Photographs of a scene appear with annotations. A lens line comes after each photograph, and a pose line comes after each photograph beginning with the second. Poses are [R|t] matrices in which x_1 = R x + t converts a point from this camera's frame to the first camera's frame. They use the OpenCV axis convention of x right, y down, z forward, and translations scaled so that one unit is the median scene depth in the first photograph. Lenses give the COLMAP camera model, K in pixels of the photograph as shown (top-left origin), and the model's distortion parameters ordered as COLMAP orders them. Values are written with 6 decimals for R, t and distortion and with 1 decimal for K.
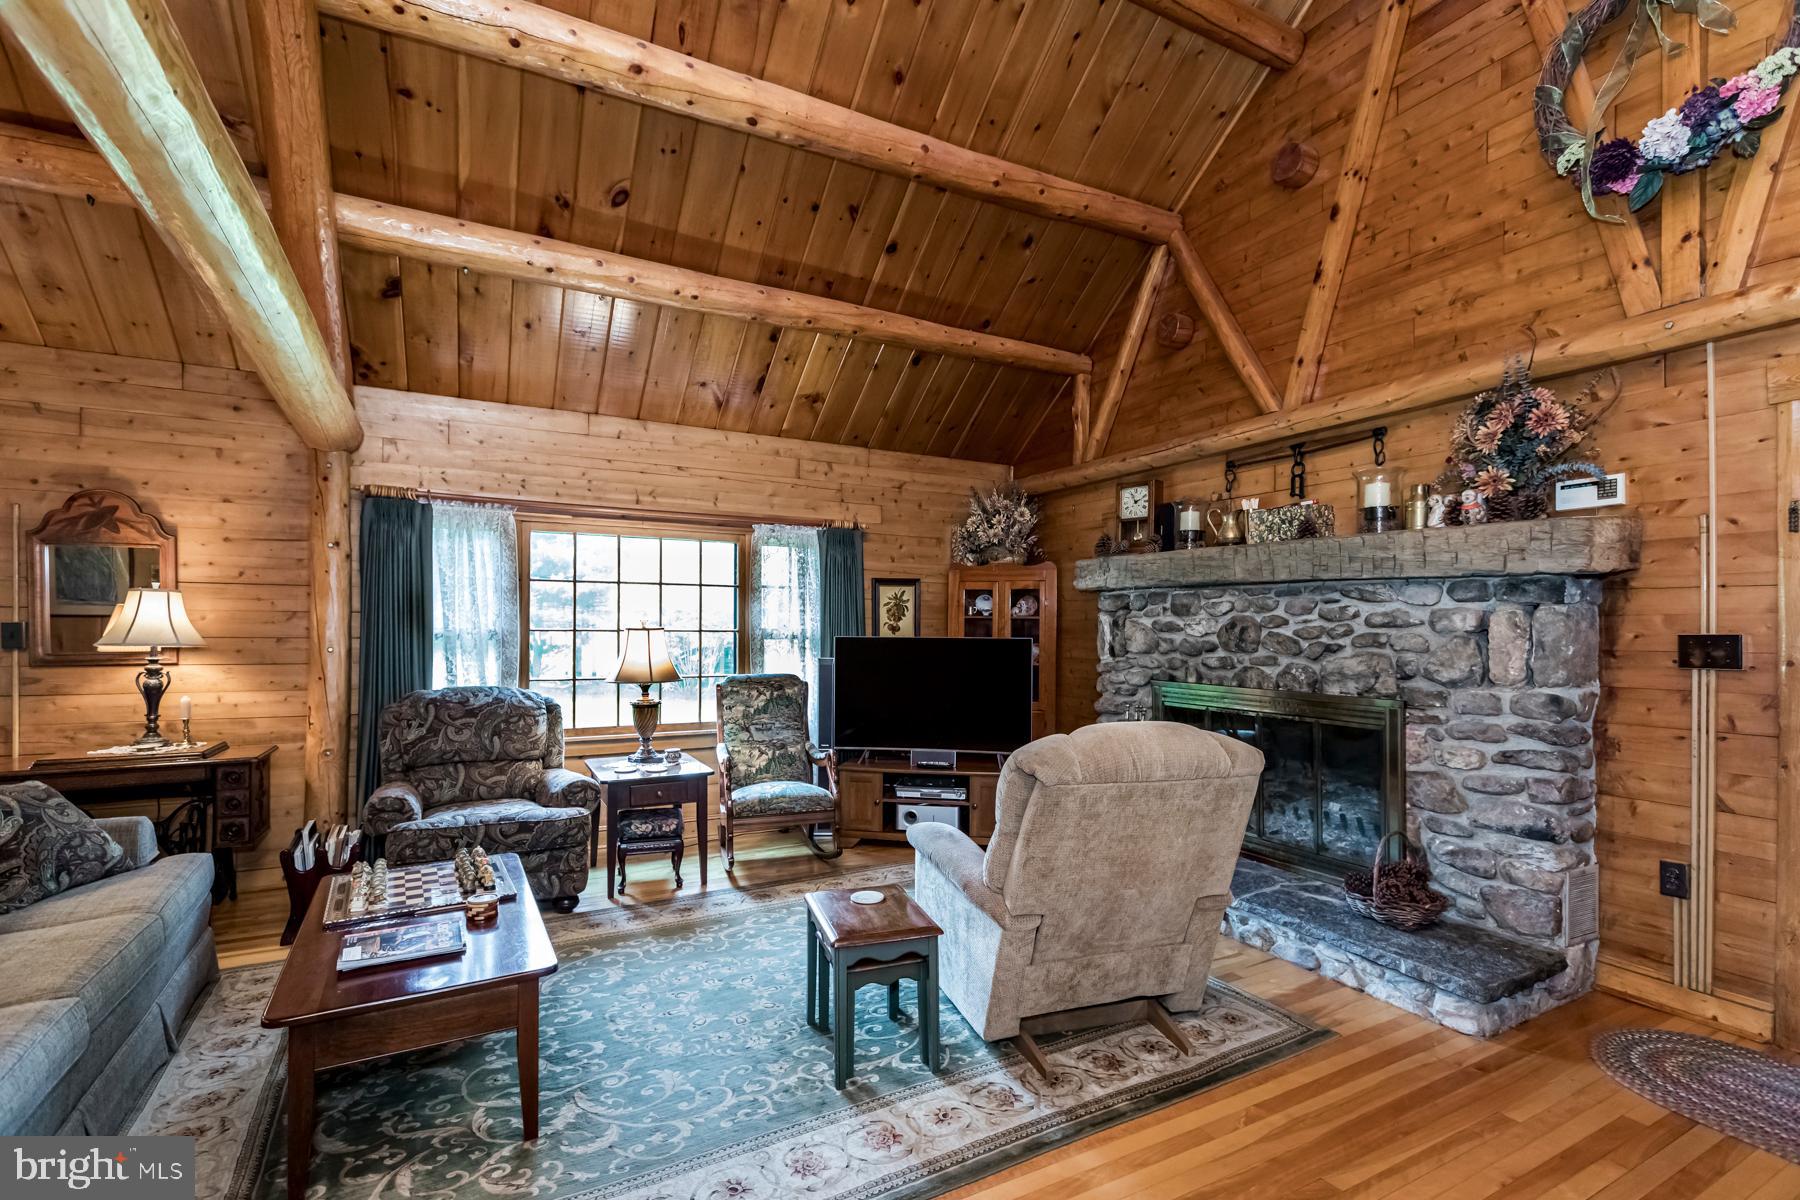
lens RADIAL K [[819.2, 0, 929.5], [0, 819.2, 630.1], [0, 0, 1]] dist [0.006436, -0.003139]
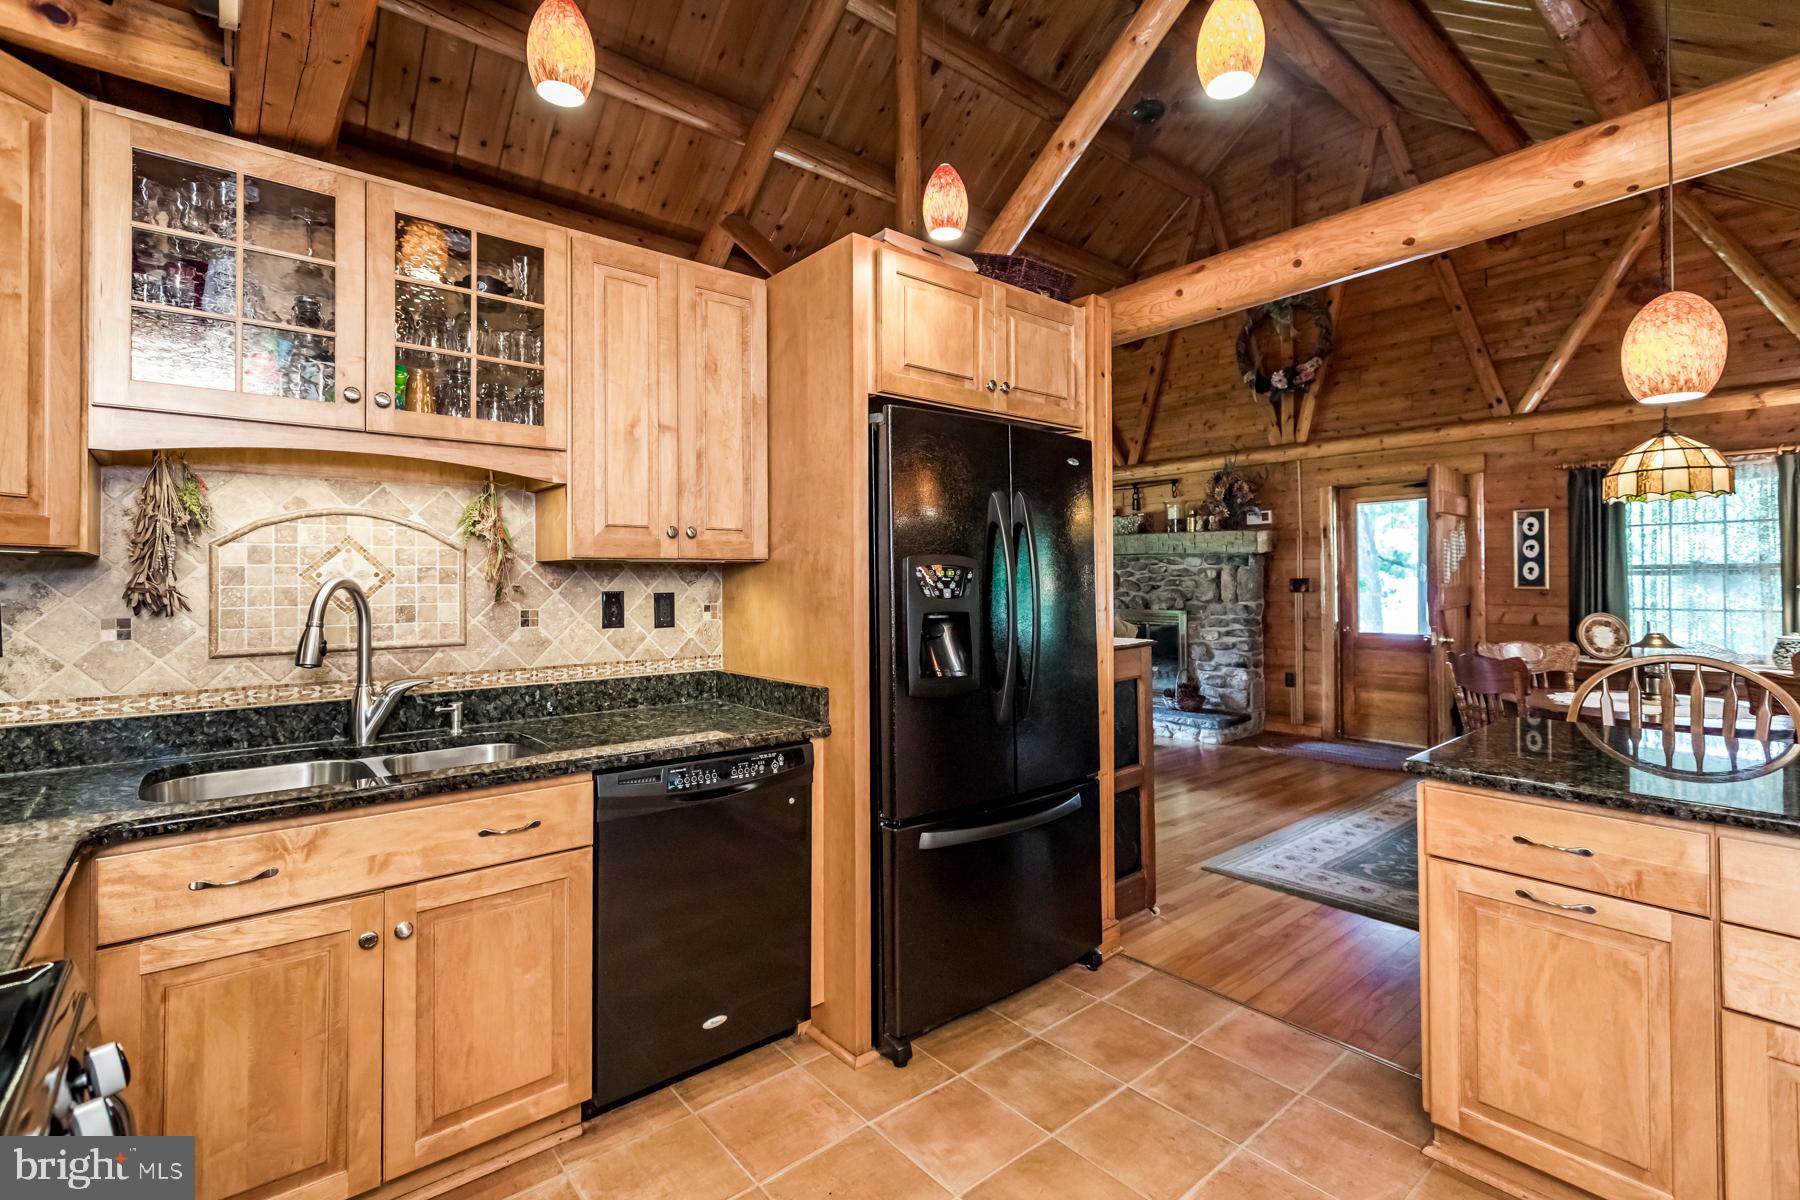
lens RADIAL K [[819.2, 0, 900.2], [0, 819.2, 573.7], [0, 0, 1]] dist [0.006436, -0.003139]
pose [[0.985581, -0.004772, 0.169138, -0.468406], [0.007518, 0.999850, -0.015597, 0.015048], [-0.169038, 0.016643, 0.985469, -0.881963]]
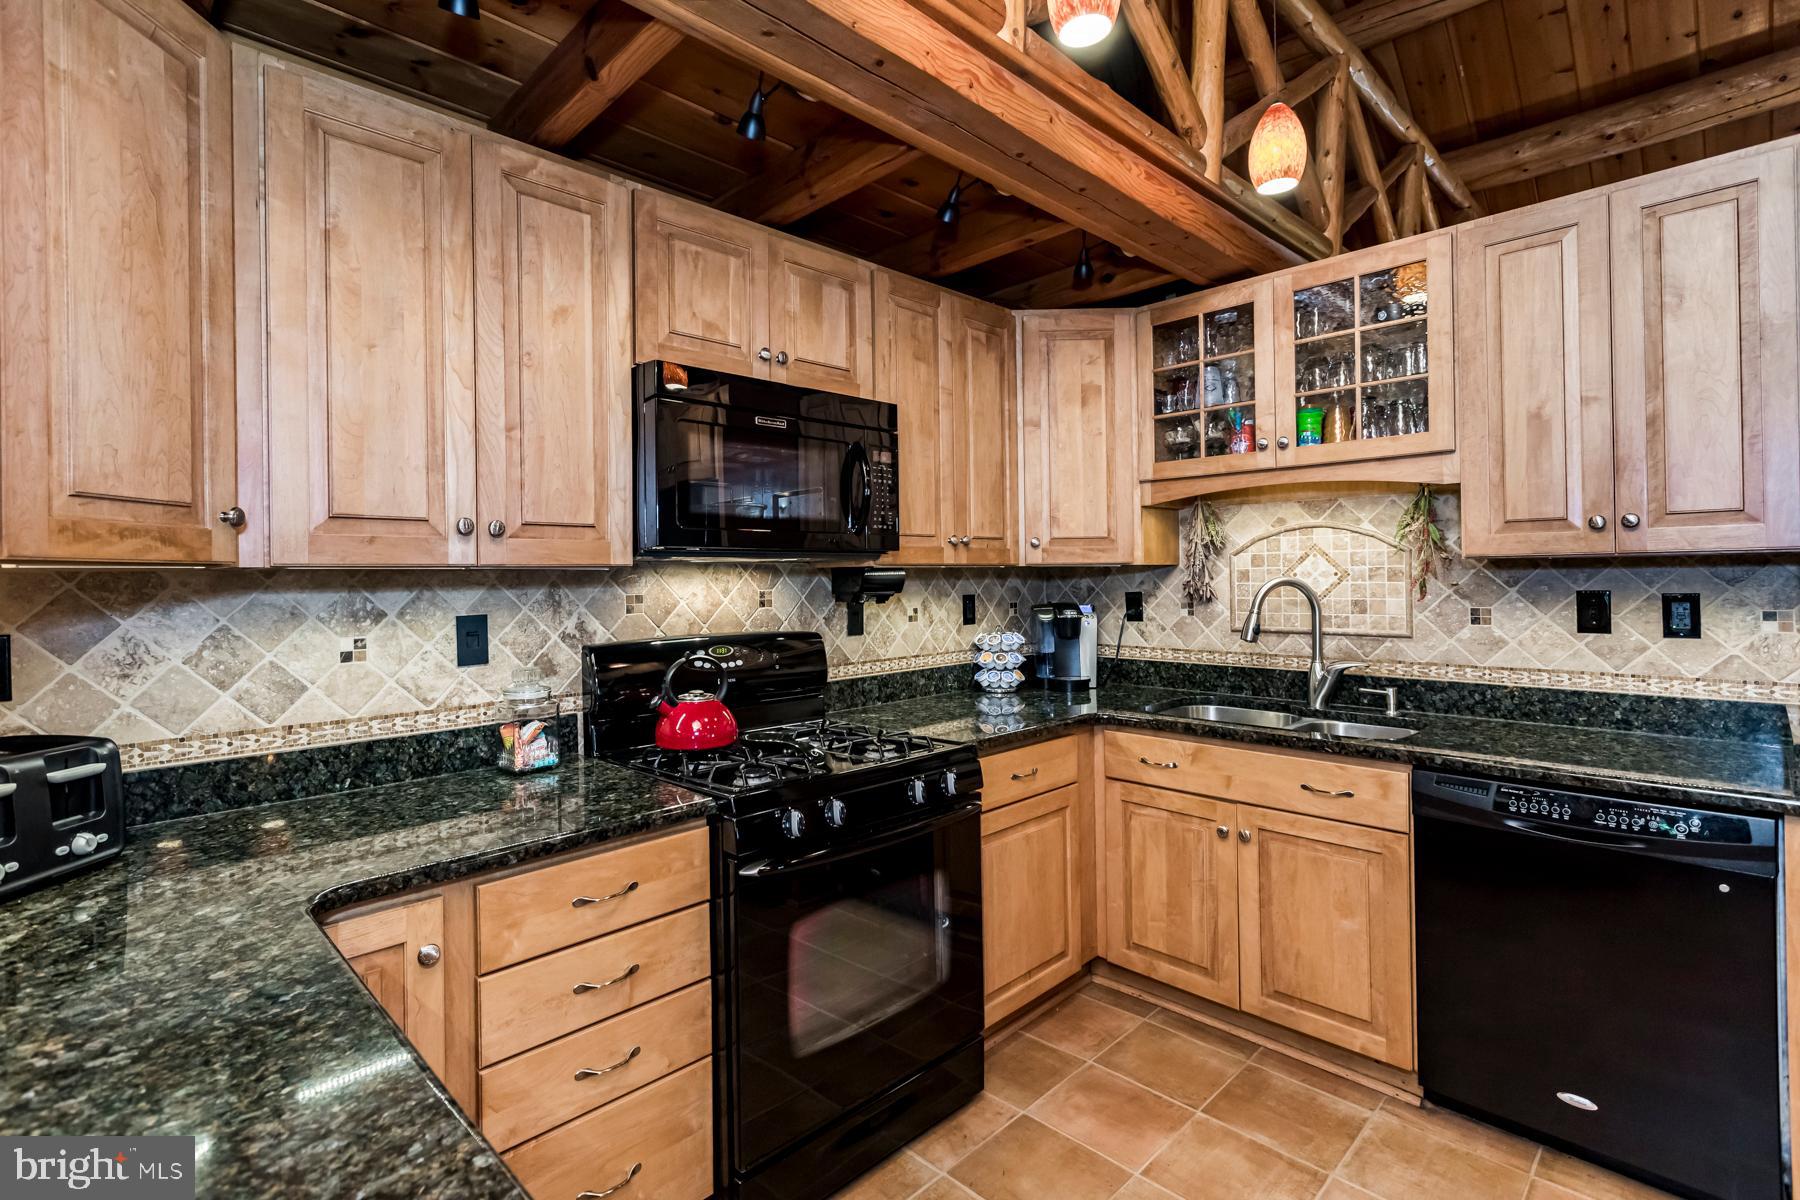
lens RADIAL K [[819.2, 0, 858.2], [0, 819.2, 573.4], [0, 0, 1]] dist [0.006436, -0.003139]
pose [[0.230873, -0.008322, -0.972948, -0.138103], [0.006432, 0.999955, -0.007026, 0.005815], [0.972963, -0.004636, 0.230916, -0.818805]]
